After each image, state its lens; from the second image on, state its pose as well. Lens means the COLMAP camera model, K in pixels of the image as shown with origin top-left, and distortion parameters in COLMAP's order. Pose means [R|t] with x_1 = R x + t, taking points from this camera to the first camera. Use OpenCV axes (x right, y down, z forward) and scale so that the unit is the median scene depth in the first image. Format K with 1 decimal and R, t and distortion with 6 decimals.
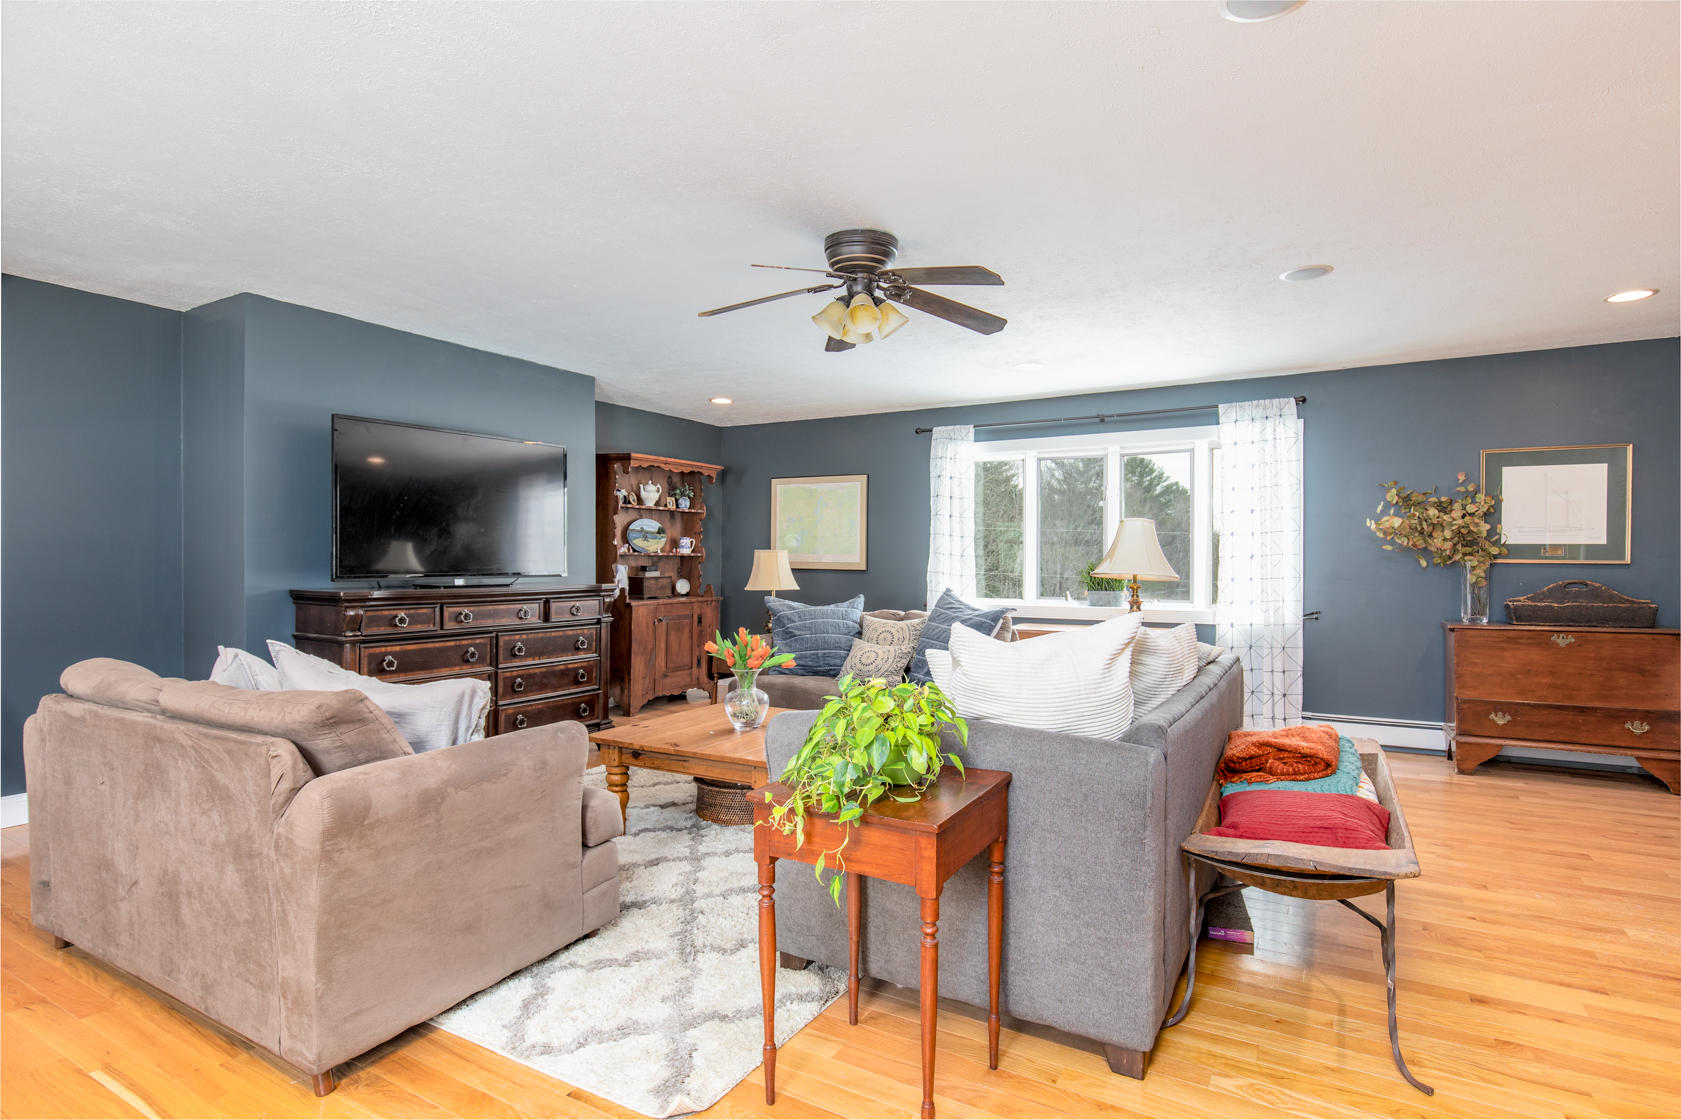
lens RADIAL K [[864.7, 0, 839.9], [0, 864.7, 559.6], [0, 0, 1]] dist [0.004522, -0.000006]
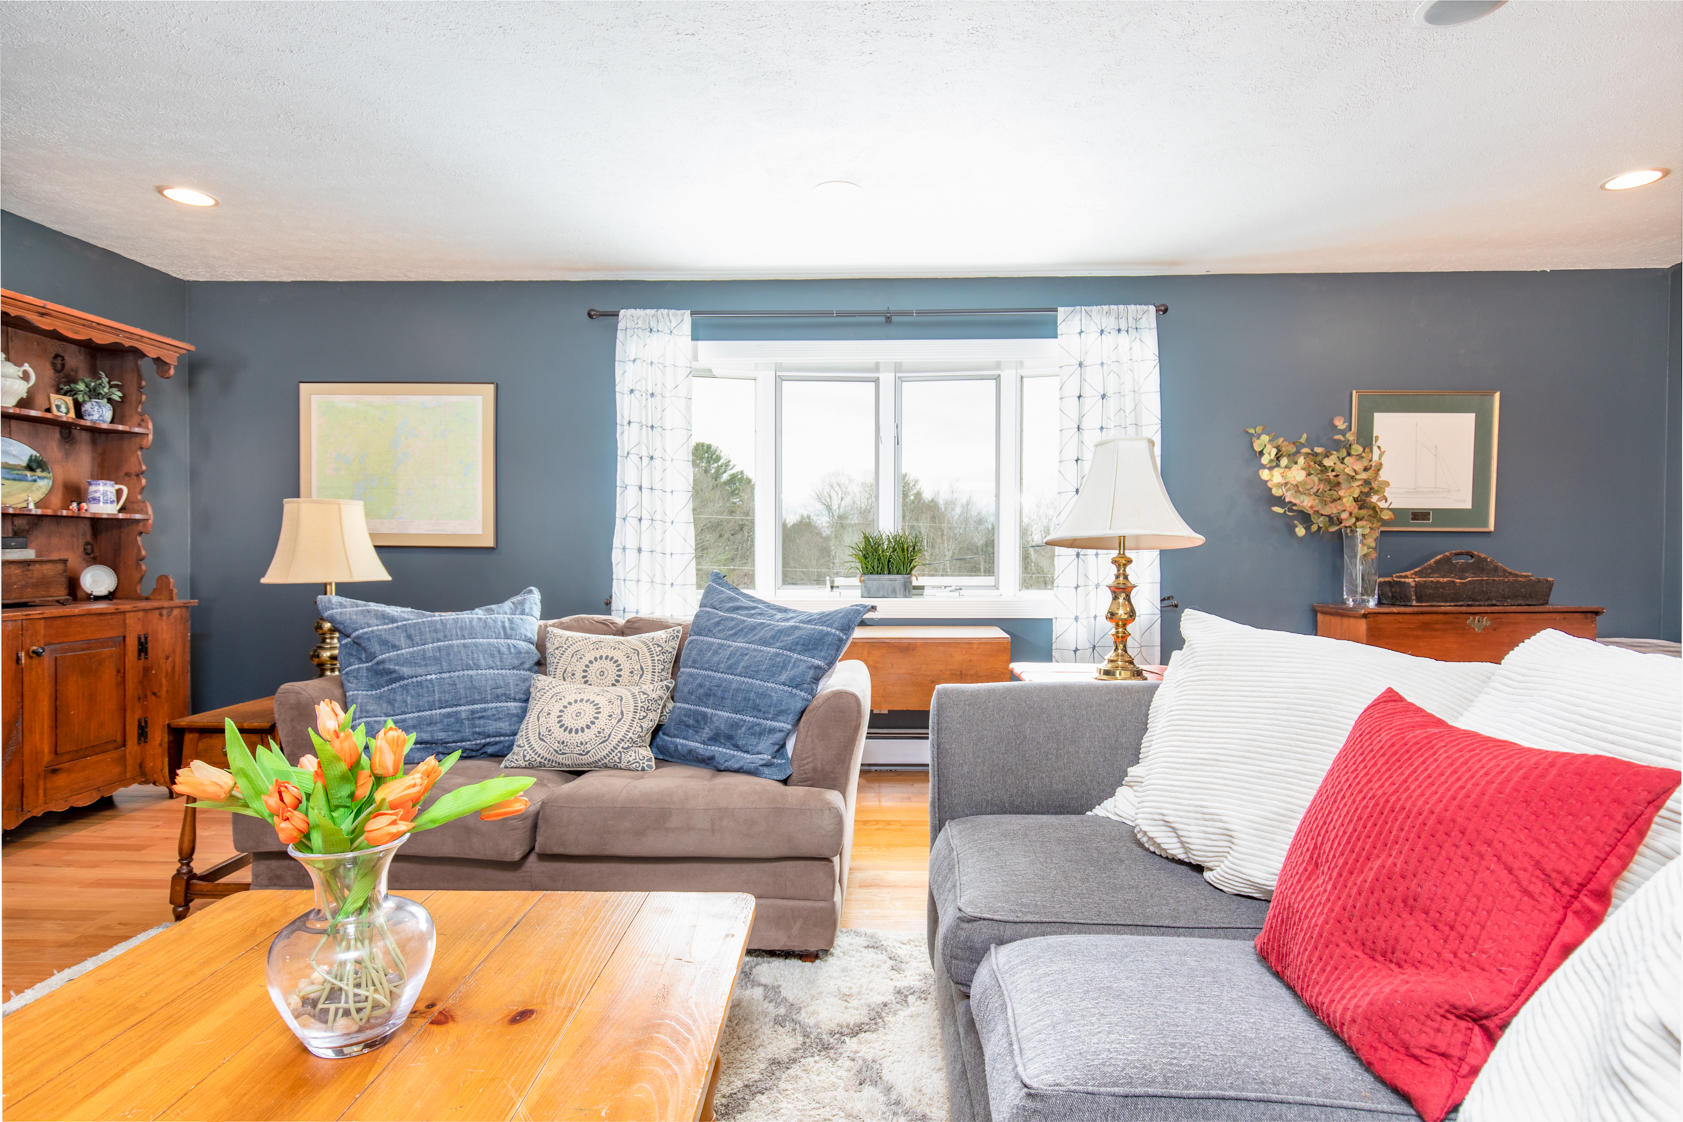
lens RADIAL K [[905.4, 0, 845.5], [0, 905.4, 574.2], [0, 0, 1]] dist [0.010086, -0.000962]
pose [[0.877958, -0.014523, 0.478518, -0.059722], [0.001828, 0.999634, 0.026986, 0.015211], [-0.478735, -0.022818, 0.877663, 0.362015]]
